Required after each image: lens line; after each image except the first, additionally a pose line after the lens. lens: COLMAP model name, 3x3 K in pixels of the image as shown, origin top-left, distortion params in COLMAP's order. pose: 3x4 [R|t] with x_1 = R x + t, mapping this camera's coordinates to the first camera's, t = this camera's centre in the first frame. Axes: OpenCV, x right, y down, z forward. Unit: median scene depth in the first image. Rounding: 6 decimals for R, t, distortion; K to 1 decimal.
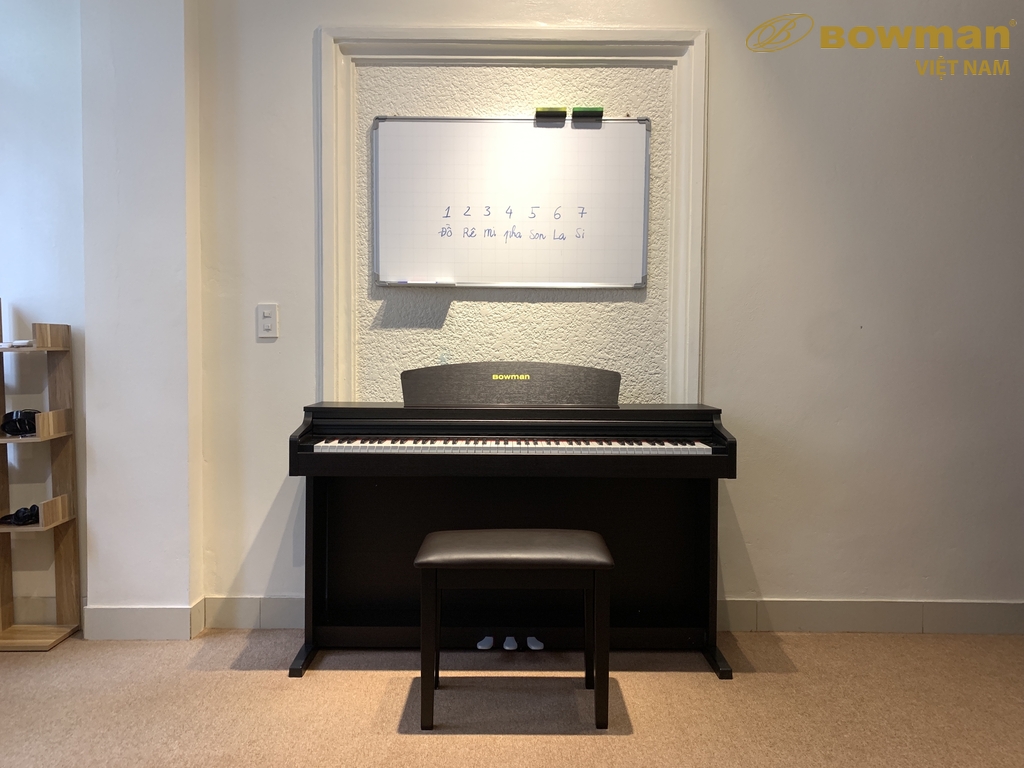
lens RADIAL K [[782.8, 0, 508.4], [0, 782.8, 381.3], [0, 0, 1]] dist [0.111782, -0.222051]
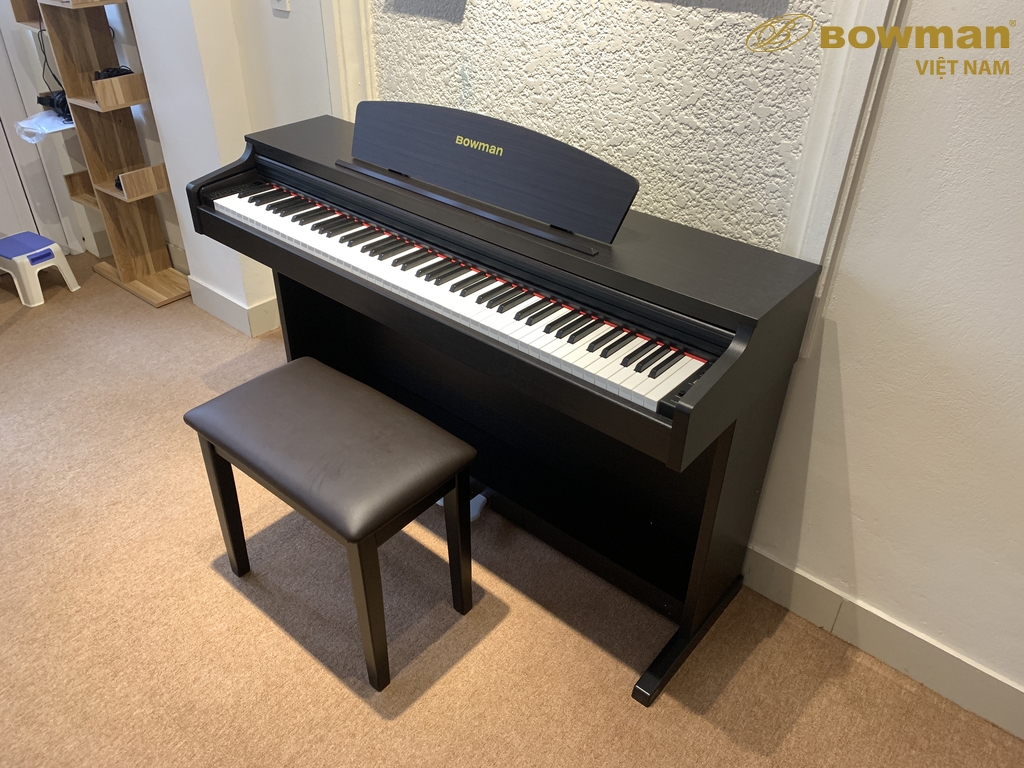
lens RADIAL K [[783.7, 0, 512.5], [0, 783.7, 375.1], [0, 0, 1]] dist [0.011658, -0.001013]
pose [[0.761907, 0.366505, -0.534015, 0.377054], [-0.042001, 0.850719, 0.523940, -0.158373], [0.646323, -0.376765, 0.663562, 0.519425]]
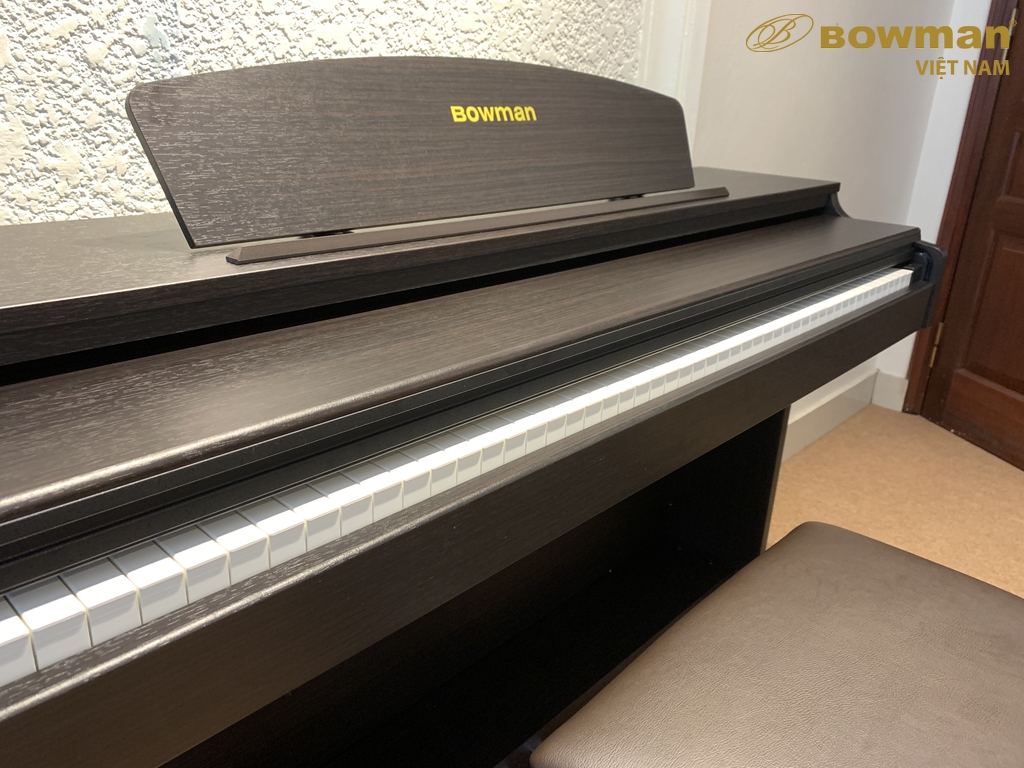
lens RADIAL K [[789.5, 0, 507.0], [0, 789.5, 376.4], [0, 0, 1]] dist [0.007730, -0.000188]
pose [[0.688263, -0.231422, 0.687560, -0.215804], [-0.006262, 0.945824, 0.324618, -0.007876], [-0.725434, -0.227728, 0.649527, 0.719577]]
